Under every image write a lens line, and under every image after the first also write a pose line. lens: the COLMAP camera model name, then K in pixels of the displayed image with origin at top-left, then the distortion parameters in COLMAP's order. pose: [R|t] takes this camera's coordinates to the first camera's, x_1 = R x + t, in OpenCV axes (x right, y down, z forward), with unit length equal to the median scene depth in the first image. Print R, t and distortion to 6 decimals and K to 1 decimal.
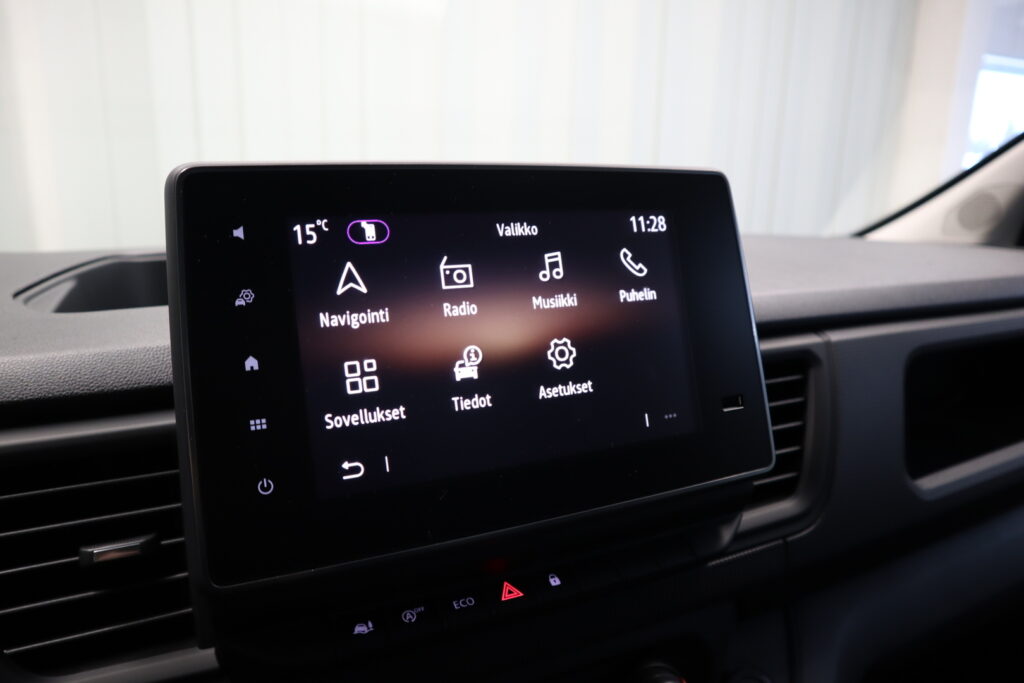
lens RADIAL K [[714.8, 0, 515.8], [0, 714.8, 343.0], [0, 0, 1]] dist [-0.092384, 0.037183]
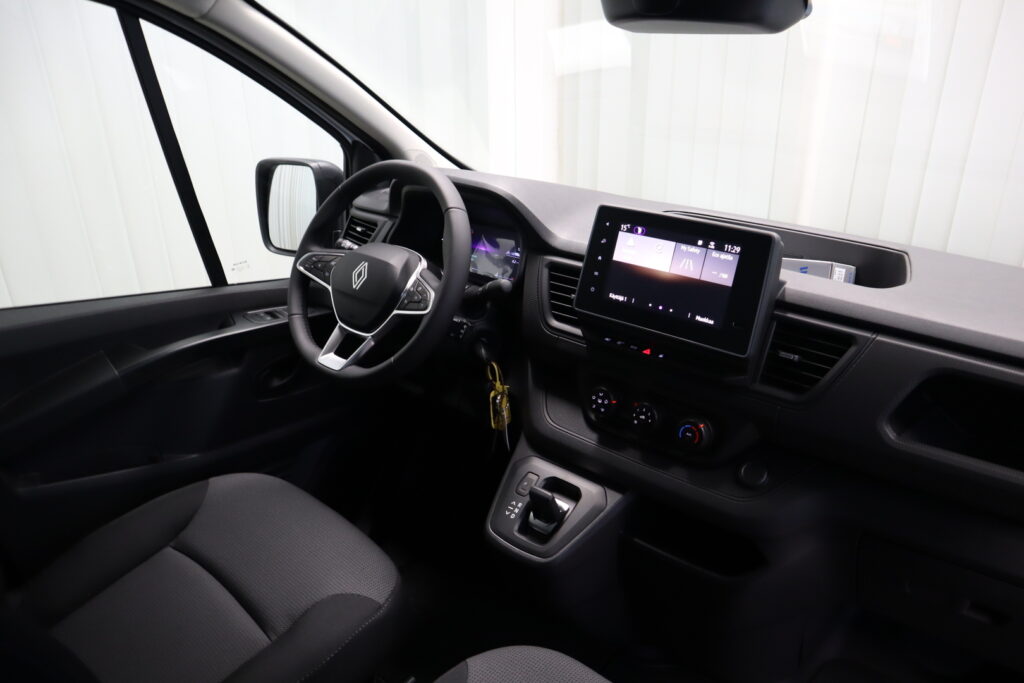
lens RADIAL K [[714.8, 0, 508.1], [0, 714.8, 337.7], [0, 0, 1]] dist [-0.092384, 0.037183]
pose [[0.405437, 0.340502, -0.848339, 2.240777], [-0.223850, 0.936763, 0.269011, -0.388365], [0.886291, 0.080834, 0.456020, -0.923024]]
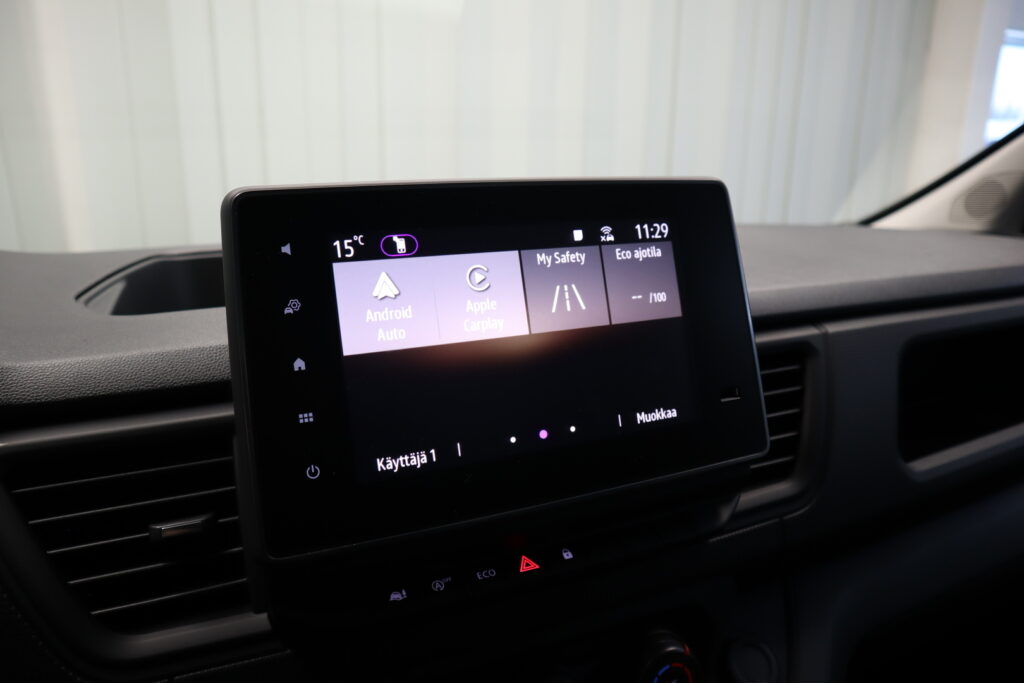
lens RADIAL K [[714.8, 0, 514.1], [0, 714.8, 341.1], [0, 0, 1]] dist [-0.092384, 0.037183]
pose [[0.999661, -0.004648, -0.025632, 0.001147], [0.005335, 0.999627, 0.026772, -0.029279], [0.025498, -0.026899, 0.999313, -0.104643]]
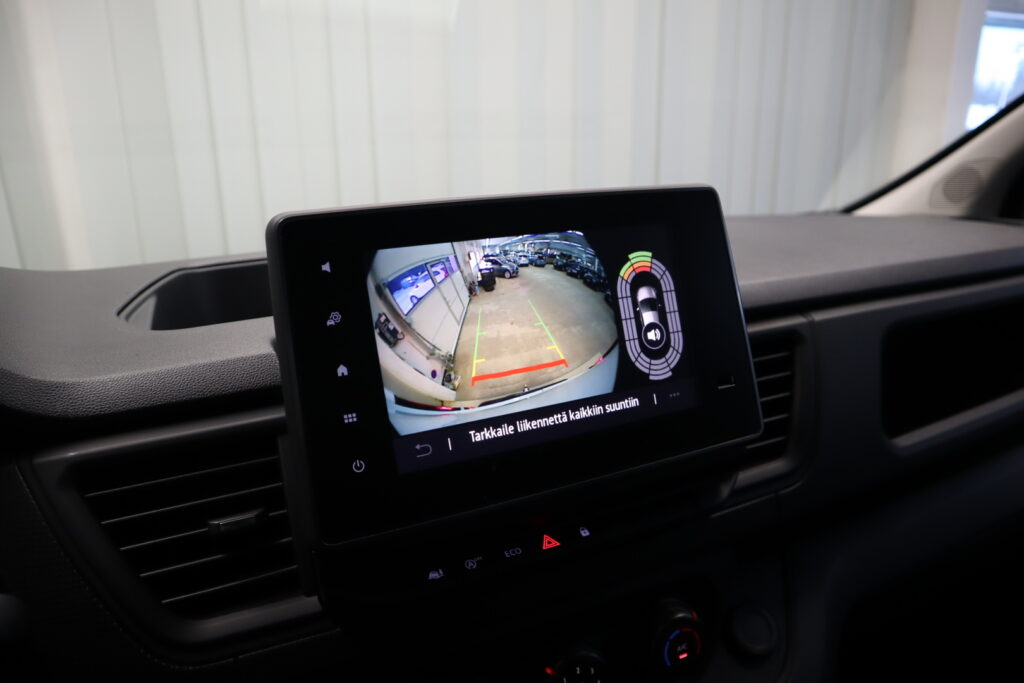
lens RADIAL K [[714.8, 0, 516.1], [0, 714.8, 348.5], [0, 0, 1]] dist [-0.092384, 0.037183]
pose [[0.999040, -0.041760, -0.013265, -0.033545], [0.042331, 0.998036, 0.046174, -0.044076], [0.011311, -0.046691, 0.998845, -0.214109]]
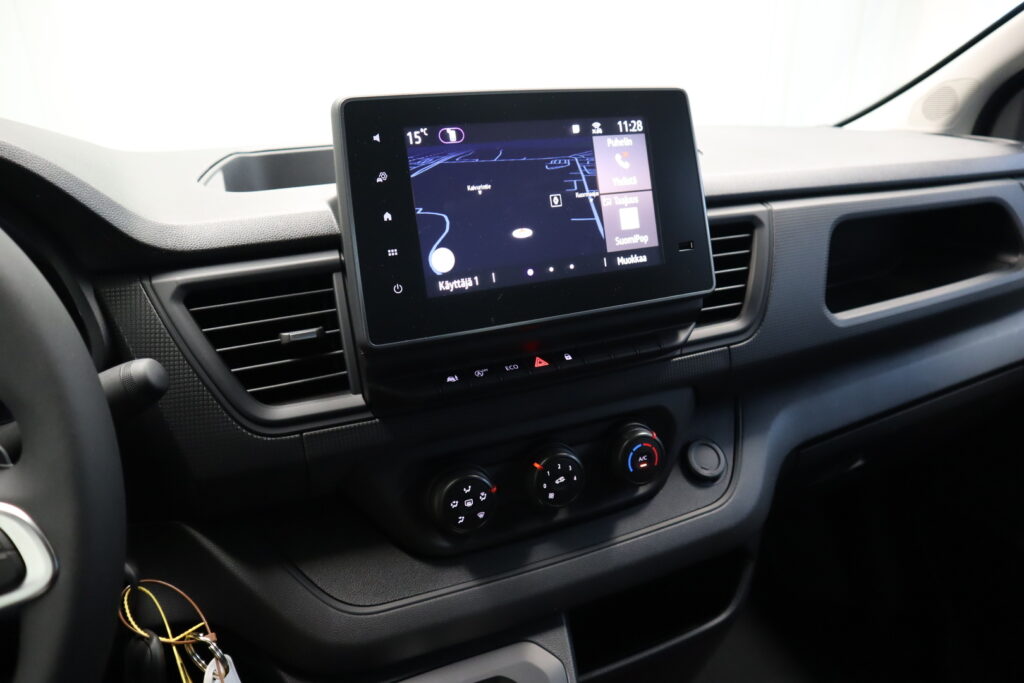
lens RADIAL K [[714.8, 0, 510.8], [0, 714.8, 341.4], [0, 0, 1]] dist [-0.092384, 0.037183]
pose [[0.999365, -0.006169, -0.035086, -0.016188], [0.011308, 0.988892, 0.148205, 0.059114], [0.033782, -0.148508, 0.988334, -0.562923]]
